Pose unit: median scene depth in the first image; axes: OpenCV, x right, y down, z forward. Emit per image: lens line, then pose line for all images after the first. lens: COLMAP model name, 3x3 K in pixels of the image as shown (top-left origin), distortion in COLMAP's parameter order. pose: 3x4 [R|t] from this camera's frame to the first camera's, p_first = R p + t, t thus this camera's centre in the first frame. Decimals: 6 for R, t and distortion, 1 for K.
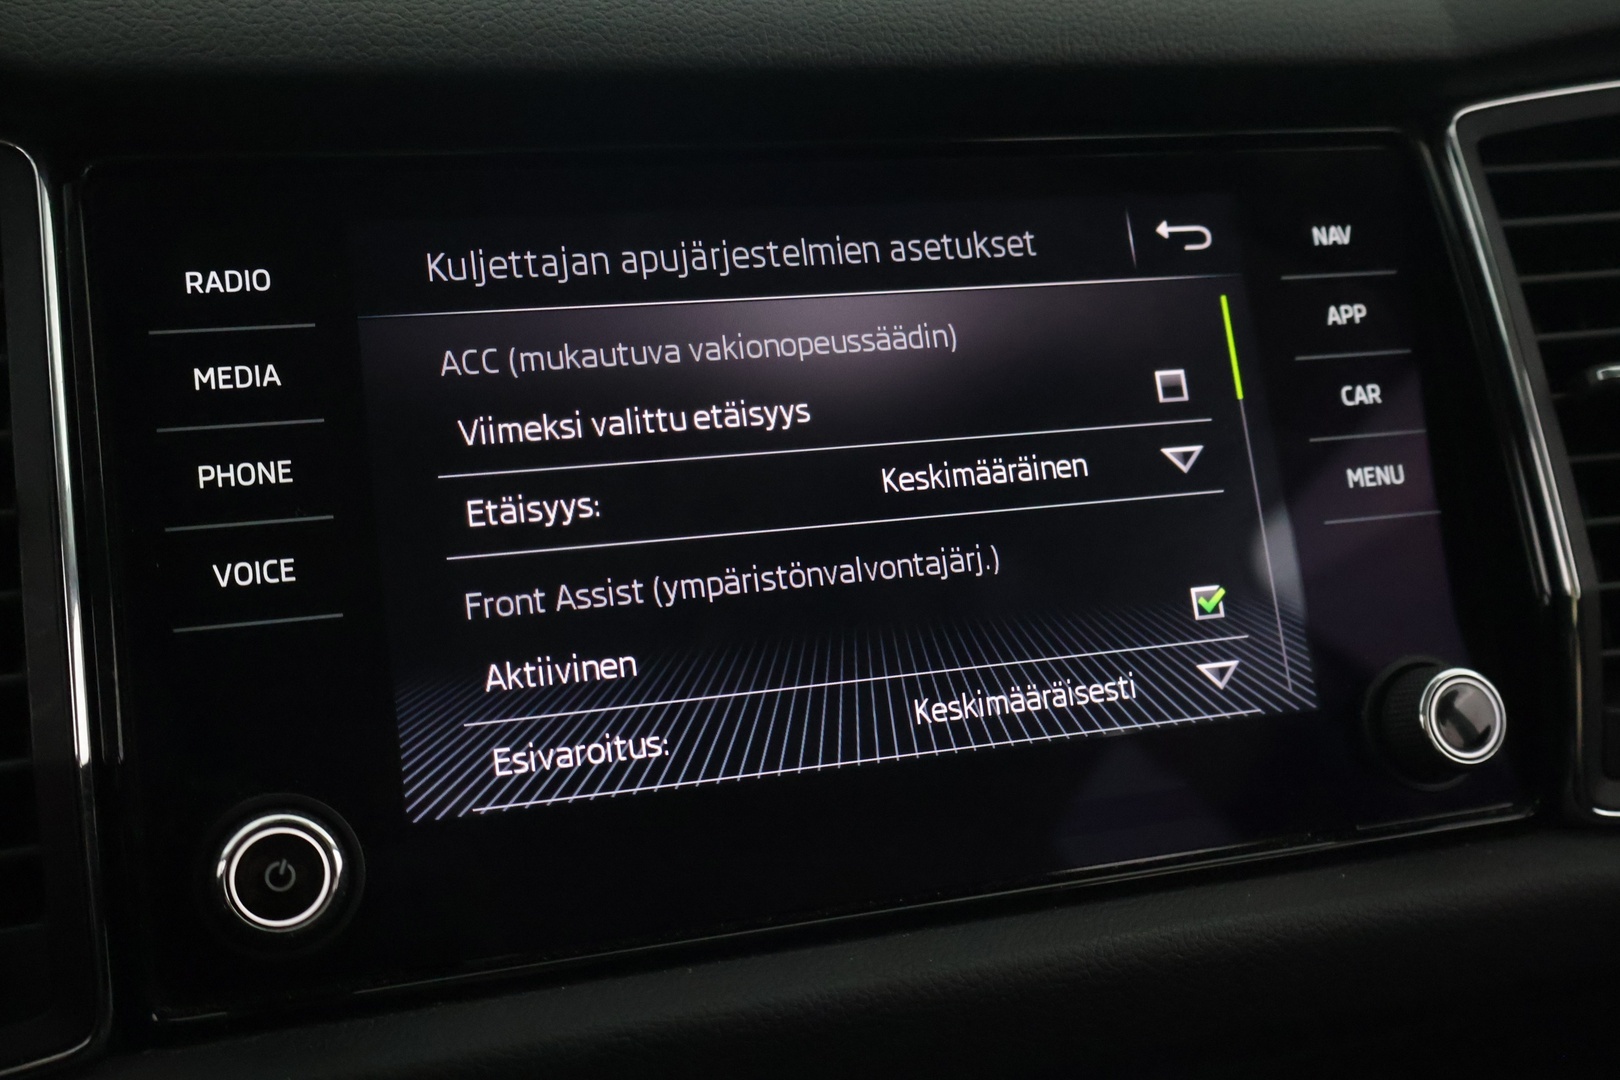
lens RADIAL K [[1832.8, 0, 803.7], [0, 1832.8, 541.4], [0, 0, 1]] dist [-0.002942, 0.004880]
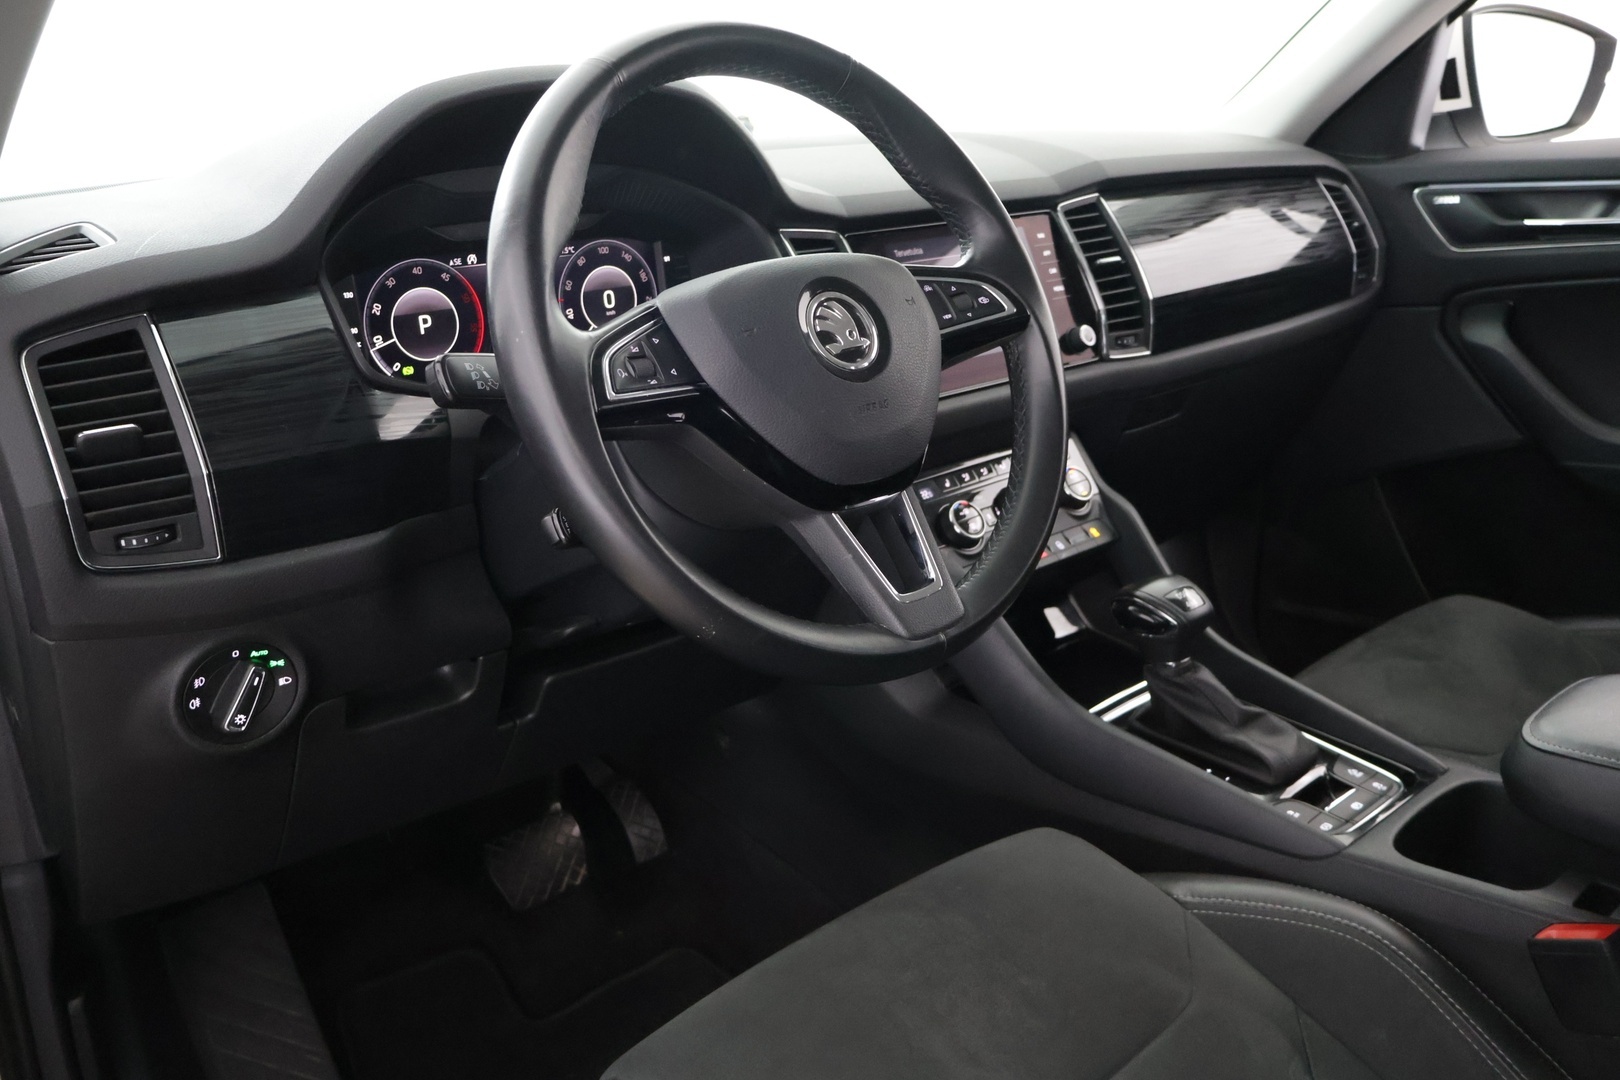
lens RADIAL K [[1367.0, 0, 810.0], [0, 1367.0, 540.0], [0, 0, 1]] dist [-0.000930, -0.000460]
pose [[0.908566, -0.150371, 0.389738, -1.697071], [0.138399, 0.988630, 0.058800, 0.302619], [-0.394149, 0.000515, 0.919047, -1.901186]]
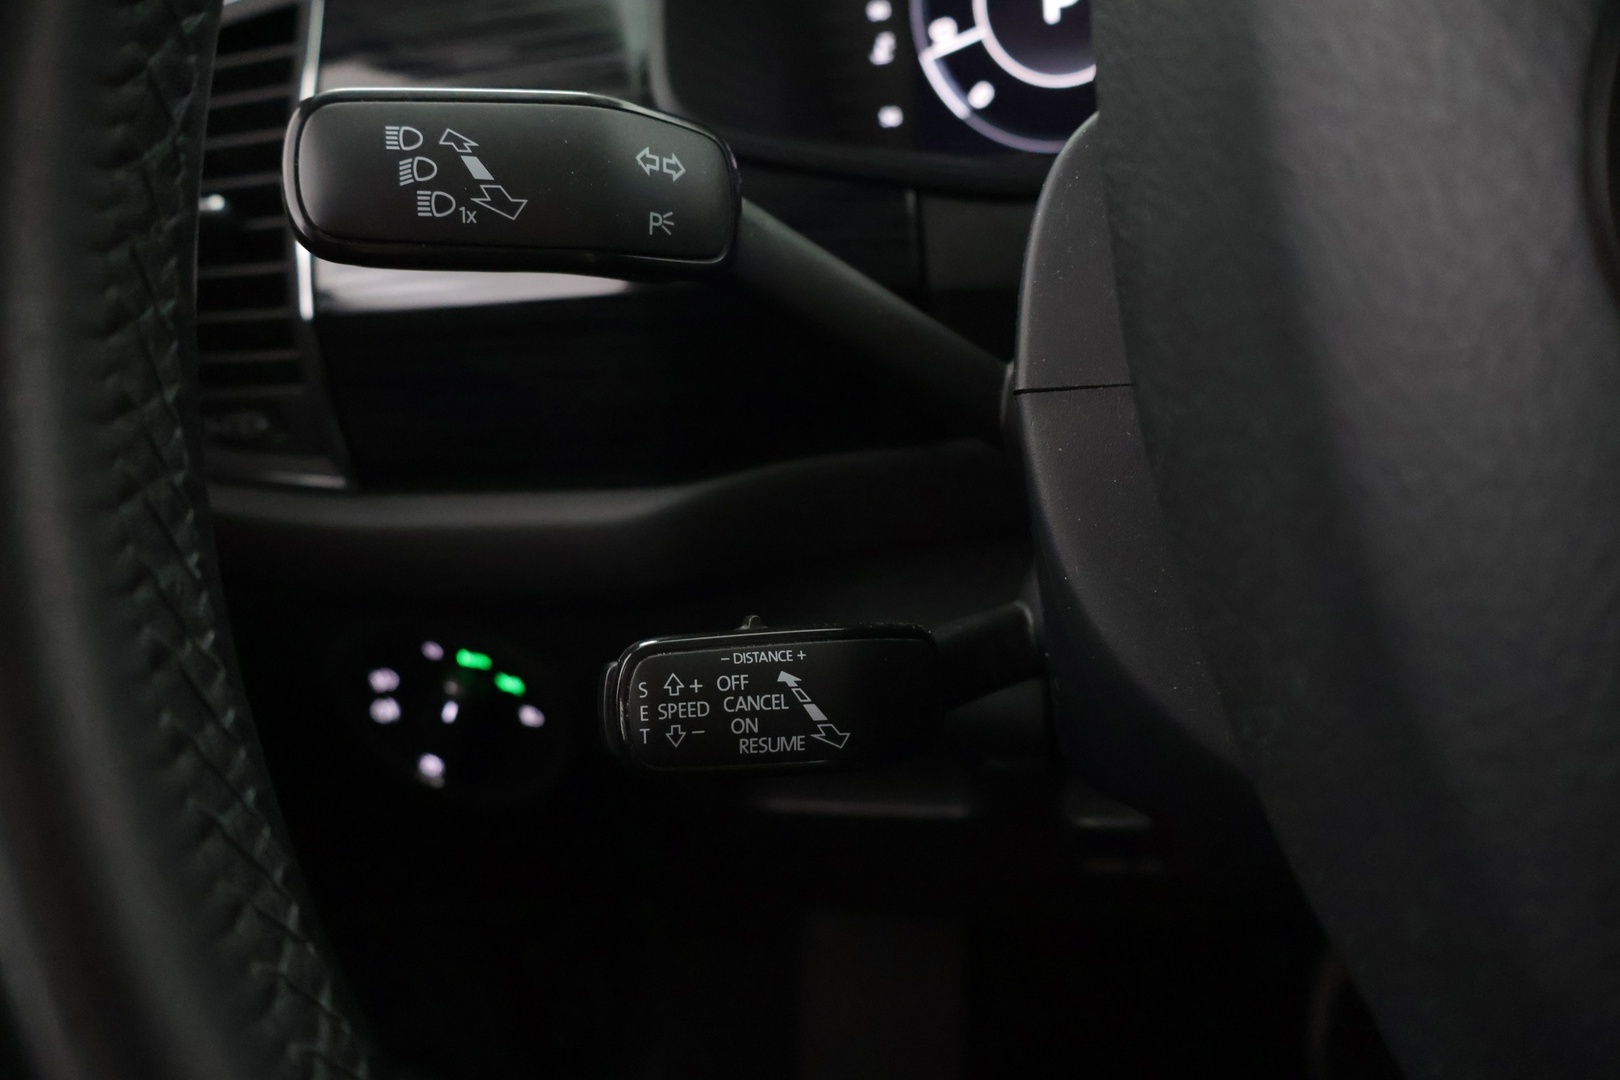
lens RADIAL K [[1359.8, 0, 808.5], [0, 1359.8, 532.5], [0, 0, 1]] dist [0.005514, 0.004015]
pose [[0.878805, 0.093860, -0.467858, -0.896446], [0.002912, 0.979391, 0.201953, 0.153167], [0.477172, -0.178840, 0.860421, -0.352128]]
